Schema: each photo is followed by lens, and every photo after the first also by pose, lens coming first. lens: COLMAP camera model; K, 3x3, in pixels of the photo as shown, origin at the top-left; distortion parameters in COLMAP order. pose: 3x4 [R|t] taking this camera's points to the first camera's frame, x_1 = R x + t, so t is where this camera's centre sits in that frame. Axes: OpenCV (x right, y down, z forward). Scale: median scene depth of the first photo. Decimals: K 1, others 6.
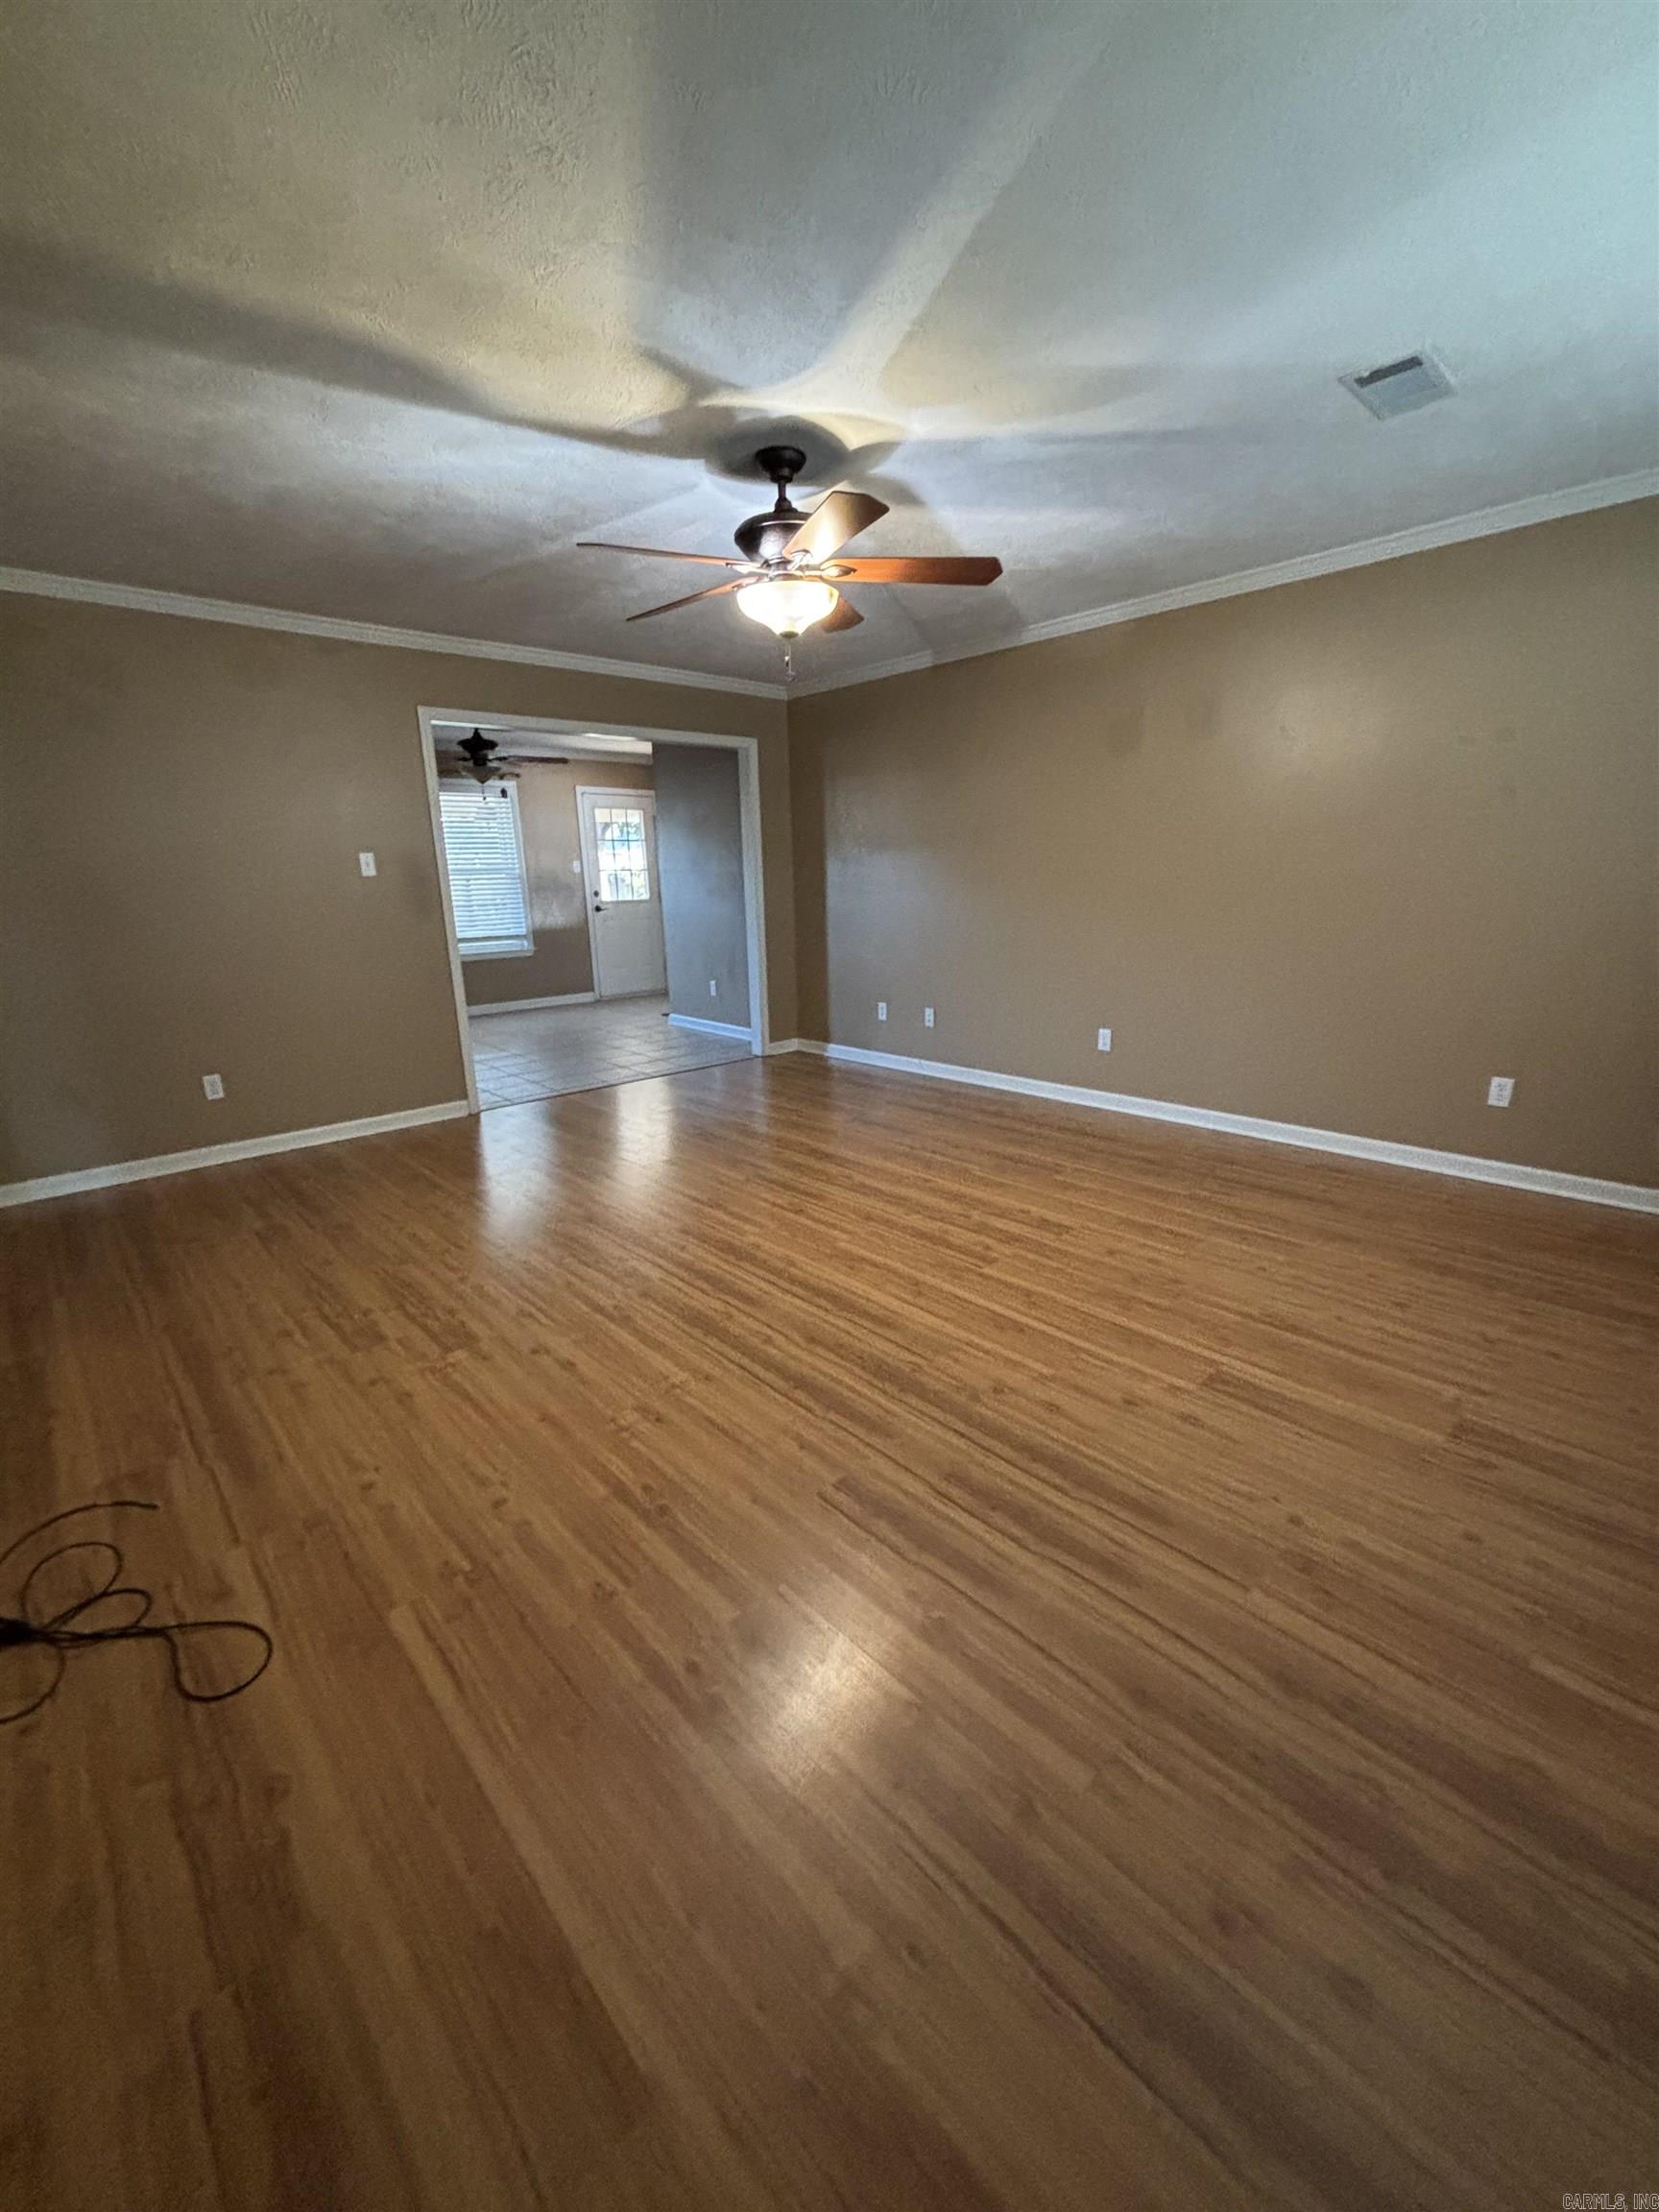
lens RADIAL K [[889.2, 0, 829.6], [0, 889.2, 1107.5], [0, 0, 1]] dist [-0.001003, -0.000160]
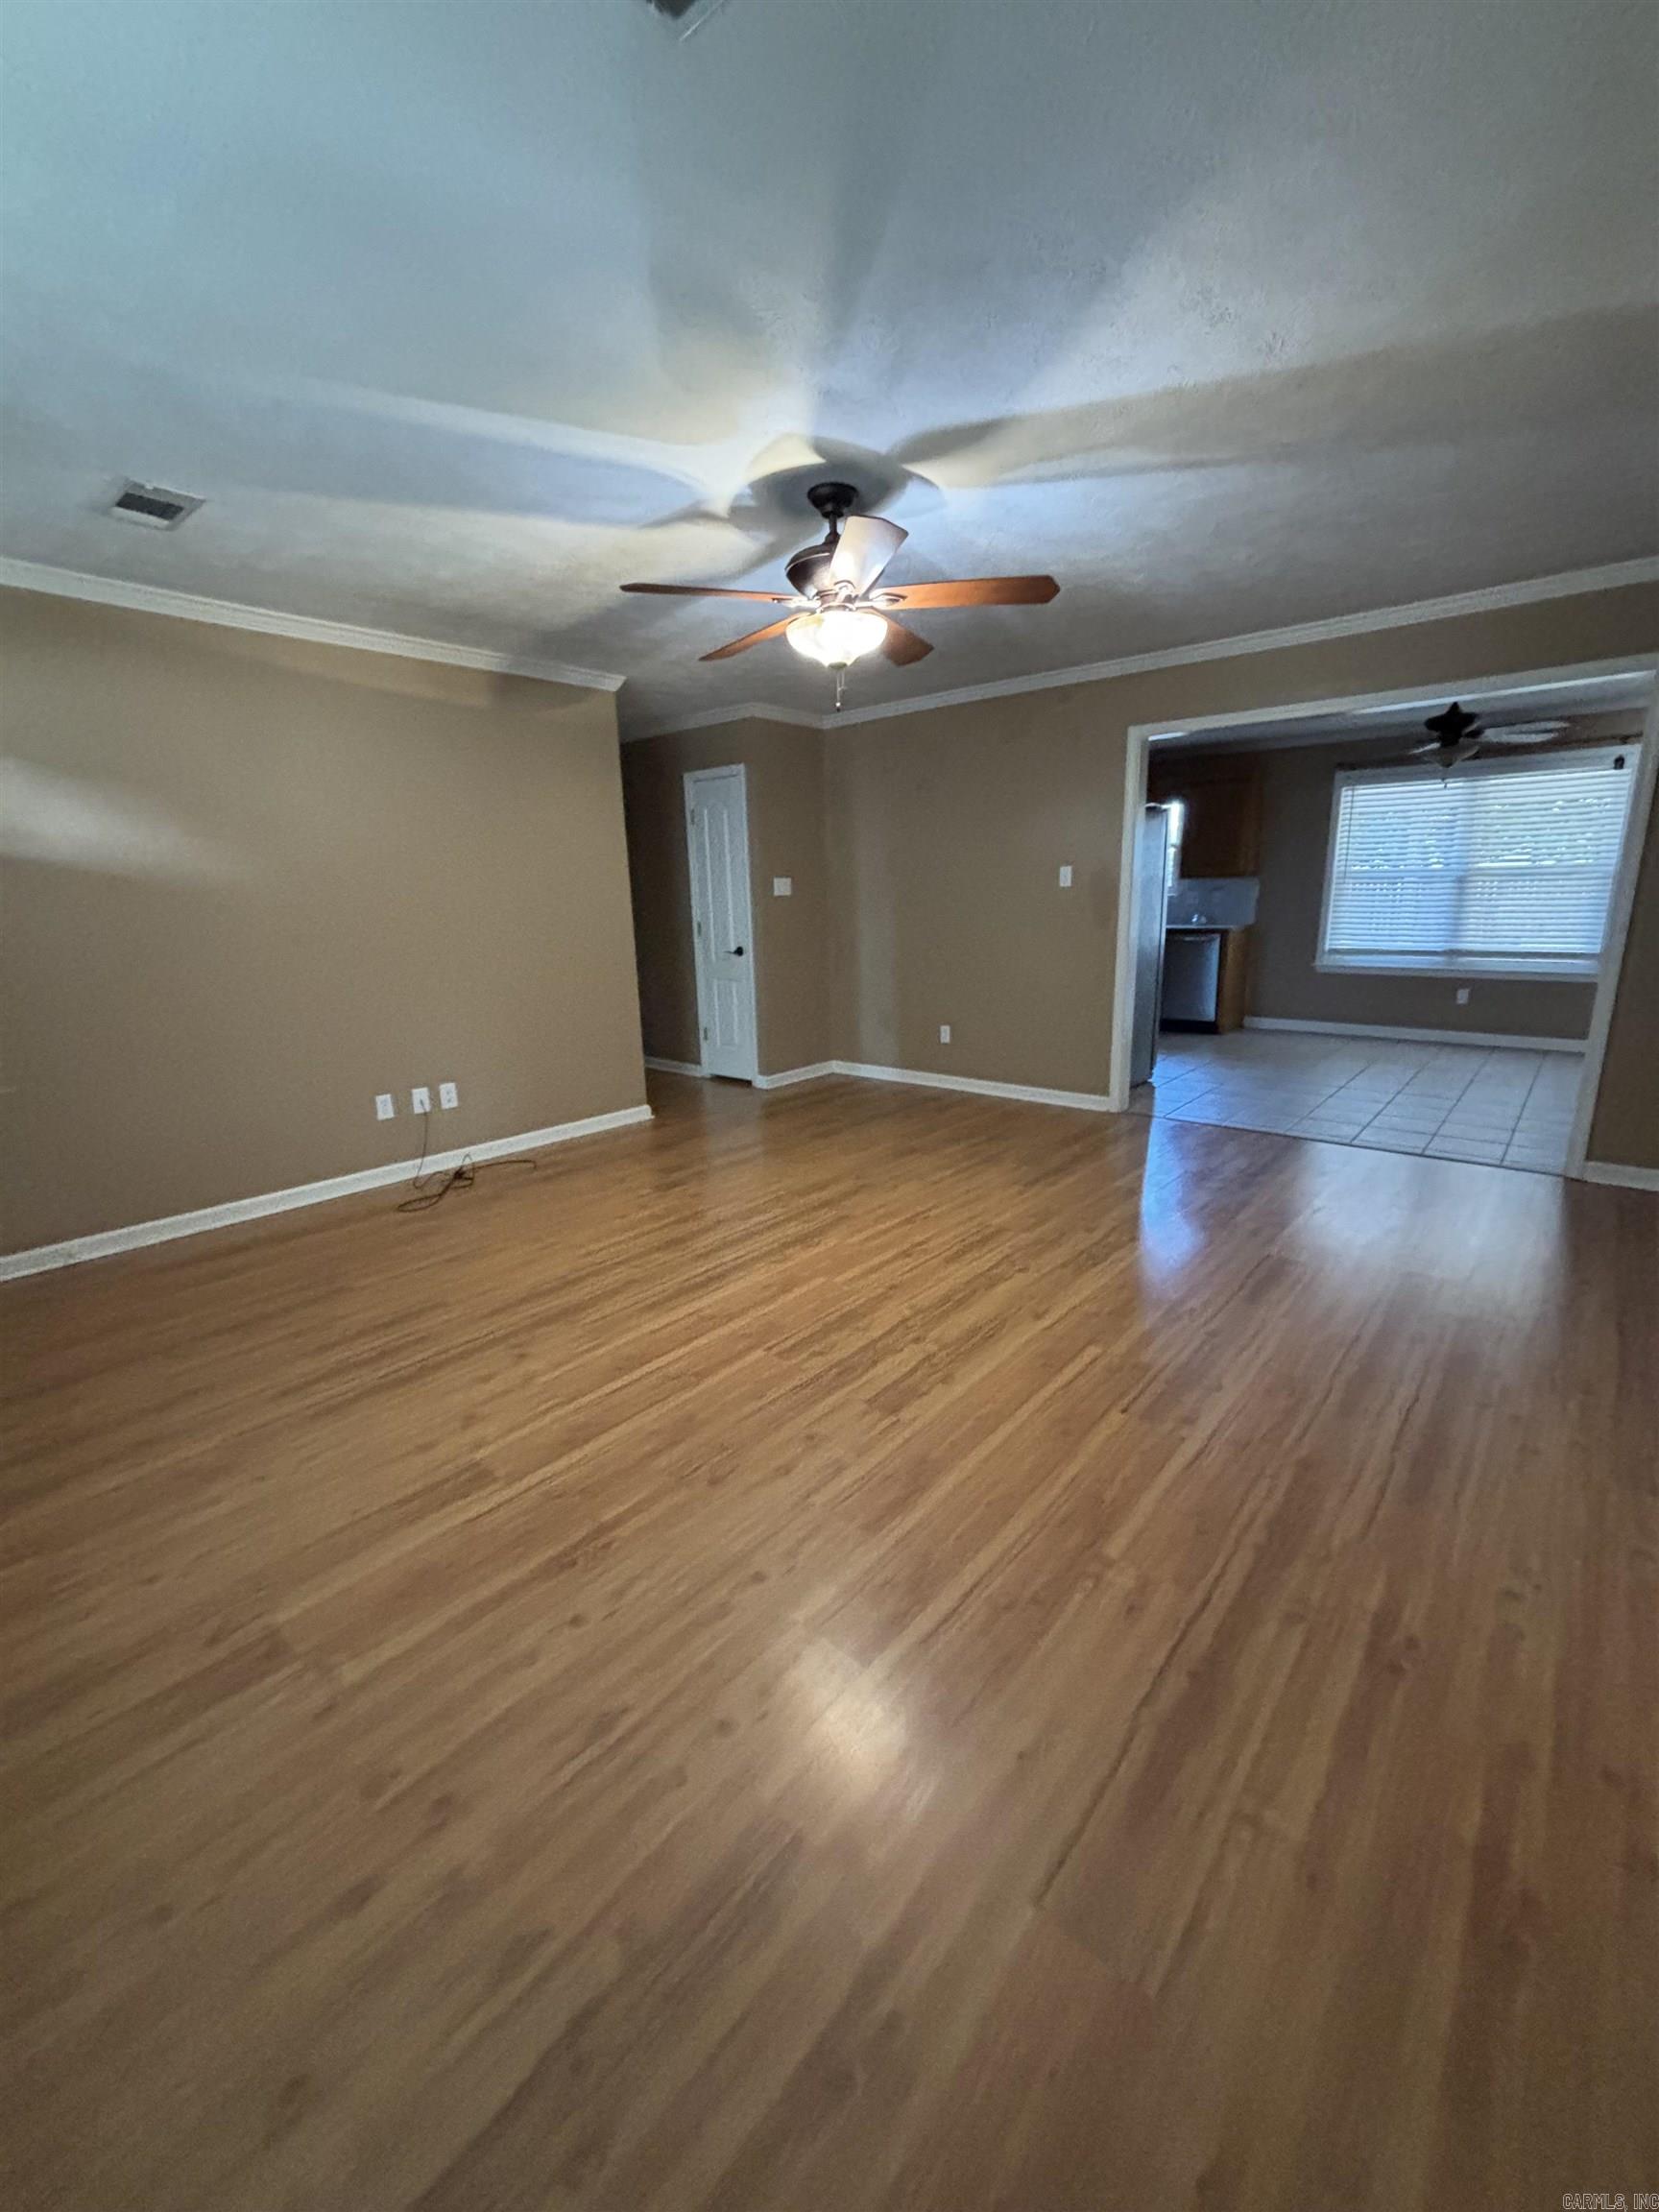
lens RADIAL K [[889.2, 0, 835.8], [0, 889.2, 1110.0], [0, 0, 1]] dist [-0.001003, -0.000160]
pose [[0.117078, 0.258525, -0.958883, 1.026248], [-0.236535, 0.944997, 0.225901, -0.281524], [0.964543, 0.200362, 0.171788, 0.910731]]
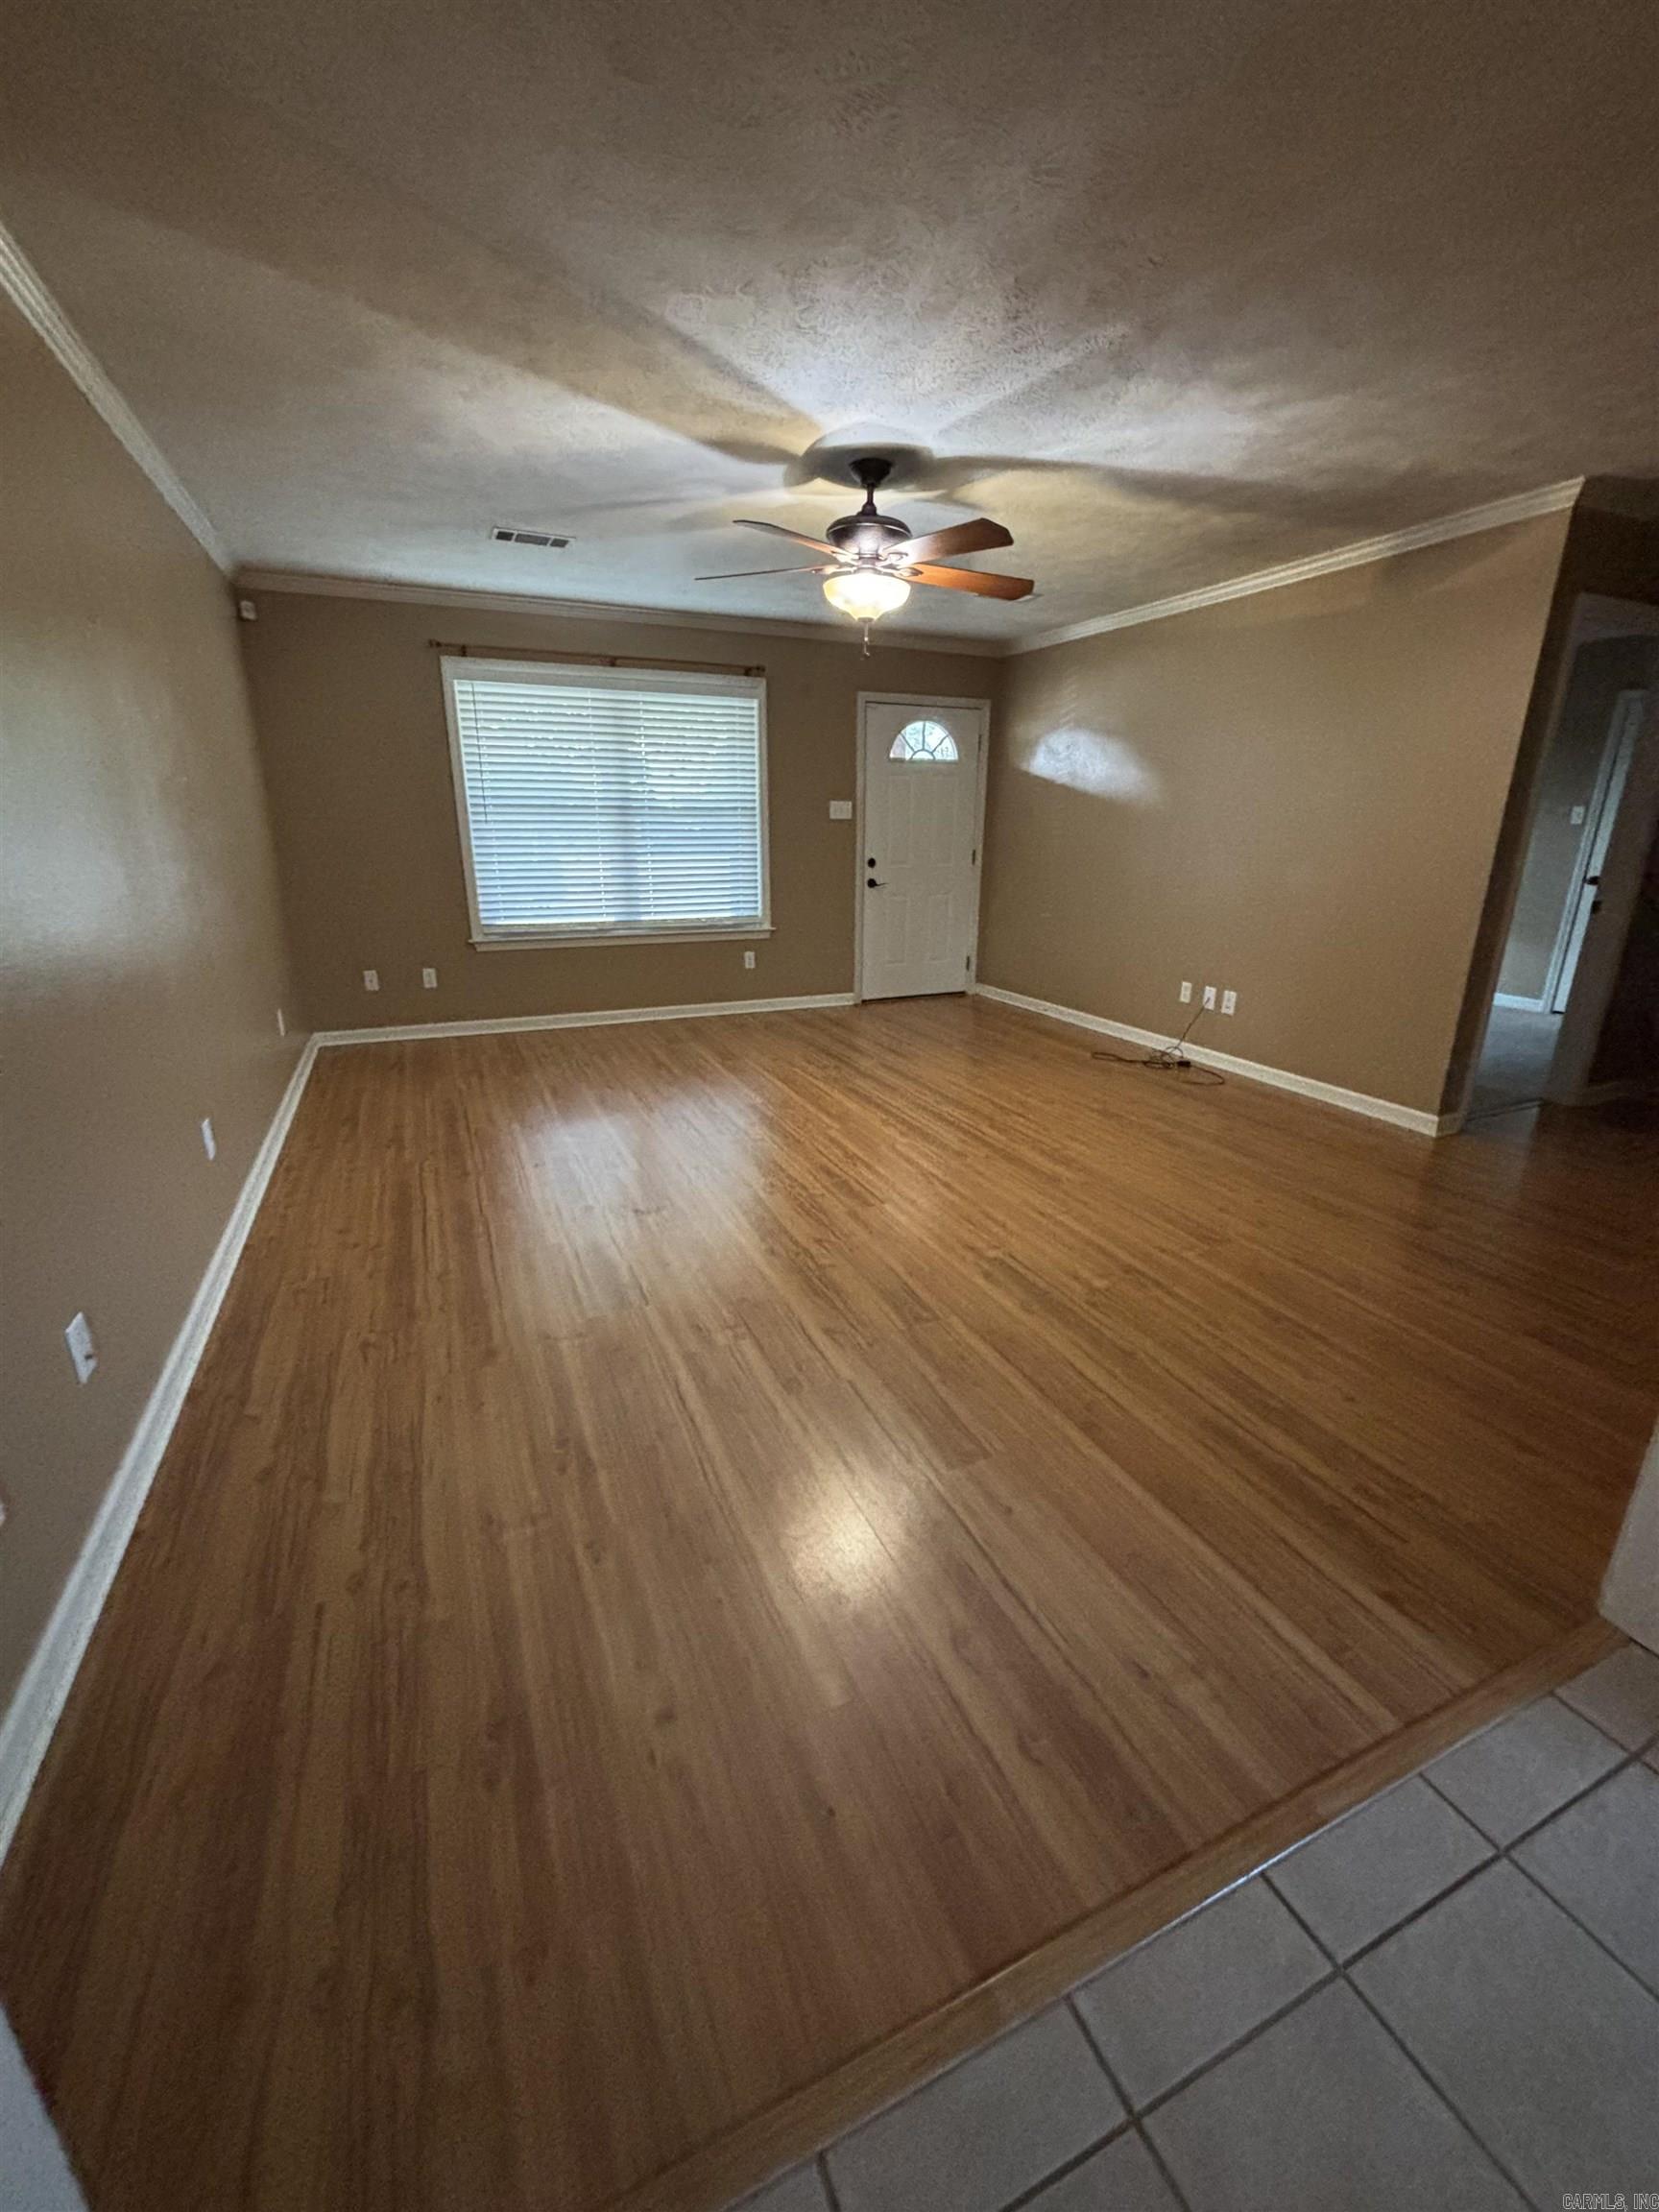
lens RADIAL K [[889.2, 0, 818.1], [0, 889.2, 1107.6], [0, 0, 1]] dist [-0.001003, -0.000160]
pose [[-0.944078, -0.083864, 0.318880, -0.405390], [0.102232, 0.845001, 0.524902, -0.601396], [-0.313474, 0.528148, -0.789173, 2.240040]]
